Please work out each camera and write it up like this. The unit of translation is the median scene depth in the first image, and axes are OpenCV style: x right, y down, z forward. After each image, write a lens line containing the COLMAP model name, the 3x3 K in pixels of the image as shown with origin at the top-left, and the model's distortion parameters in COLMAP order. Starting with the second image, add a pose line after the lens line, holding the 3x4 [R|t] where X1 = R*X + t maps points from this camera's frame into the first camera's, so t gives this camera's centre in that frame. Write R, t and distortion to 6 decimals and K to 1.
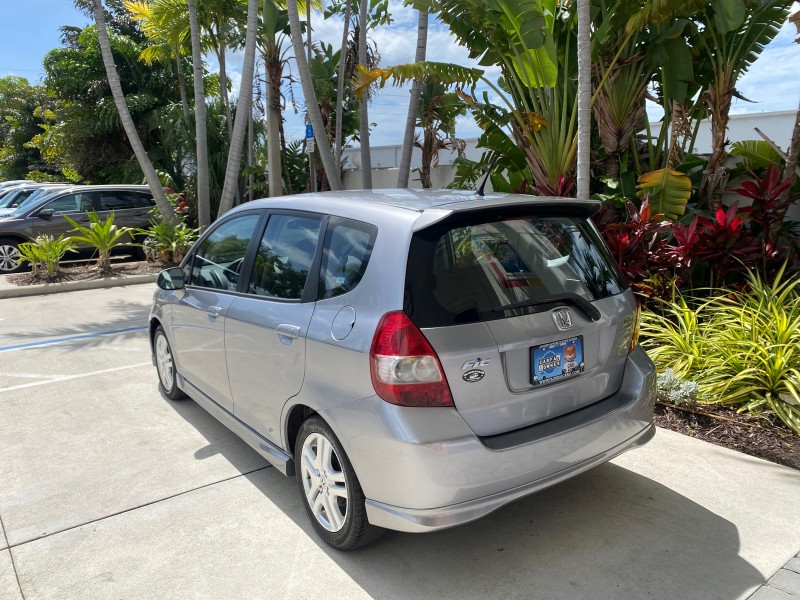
lens RADIAL K [[614.2, 0, 404.5], [0, 614.2, 301.7], [0, 0, 1]] dist [0.009980, -0.011923]
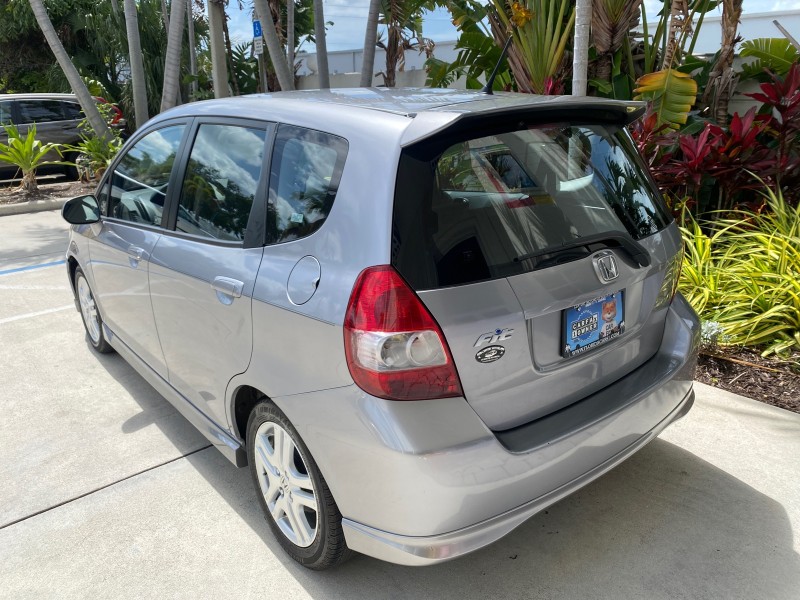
lens RADIAL K [[614.2, 0, 405.1], [0, 614.2, 301.0], [0, 0, 1]] dist [0.009980, -0.011923]
pose [[0.997892, -0.022220, 0.060971, -0.016221], [0.013859, 0.990847, 0.134275, -0.021150], [-0.063396, -0.133147, 0.989067, 0.177687]]
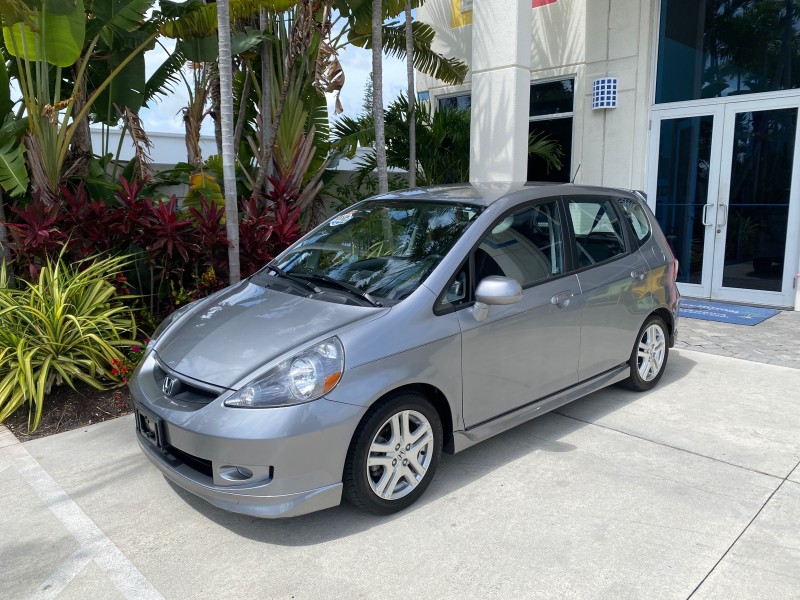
lens RADIAL K [[614.2, 0, 397.0], [0, 614.2, 295.8], [0, 0, 1]] dist [0.009980, -0.011923]
pose [[-0.109030, -0.152970, 0.982198, -1.136067], [0.189803, 0.966705, 0.171626, -0.190537], [-0.975750, 0.205137, -0.076366, 1.189897]]
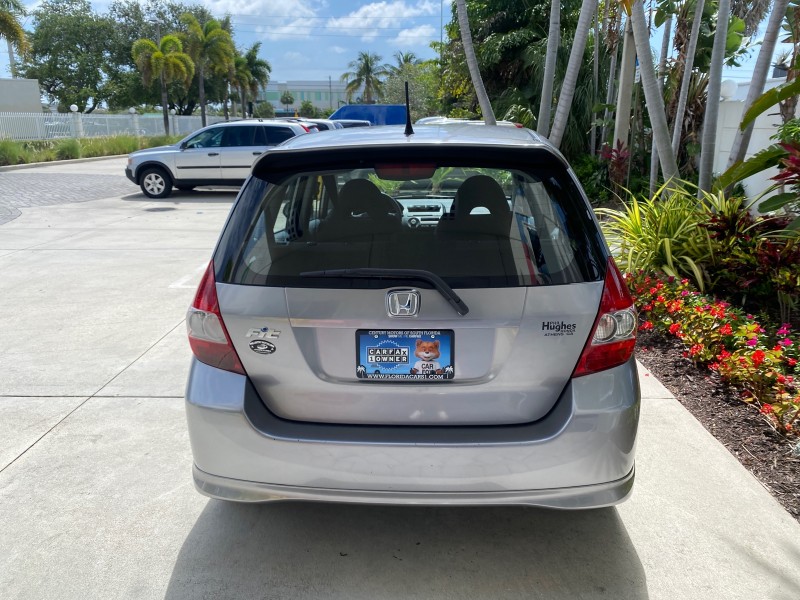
lens RADIAL K [[614.2, 0, 395.7], [0, 614.2, 297.1], [0, 0, 1]] dist [0.009980, -0.011923]
pose [[0.775259, 0.175372, -0.606809, 0.442605], [-0.119226, 0.984044, 0.132072, -0.048687], [0.620289, -0.030042, 0.783798, 0.250697]]
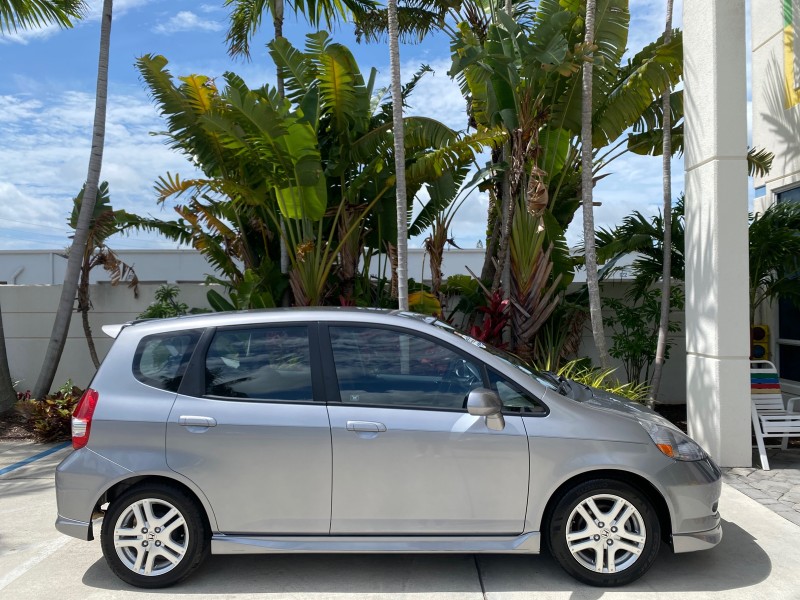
lens RADIAL K [[614.2, 0, 403.5], [0, 614.2, 302.2], [0, 0, 1]] dist [0.009980, -0.011923]
pose [[0.629270, 0.006563, 0.777159, -0.935546], [0.145831, 0.981206, -0.126367, -0.054961], [-0.763382, 0.192853, 0.616486, 0.349545]]
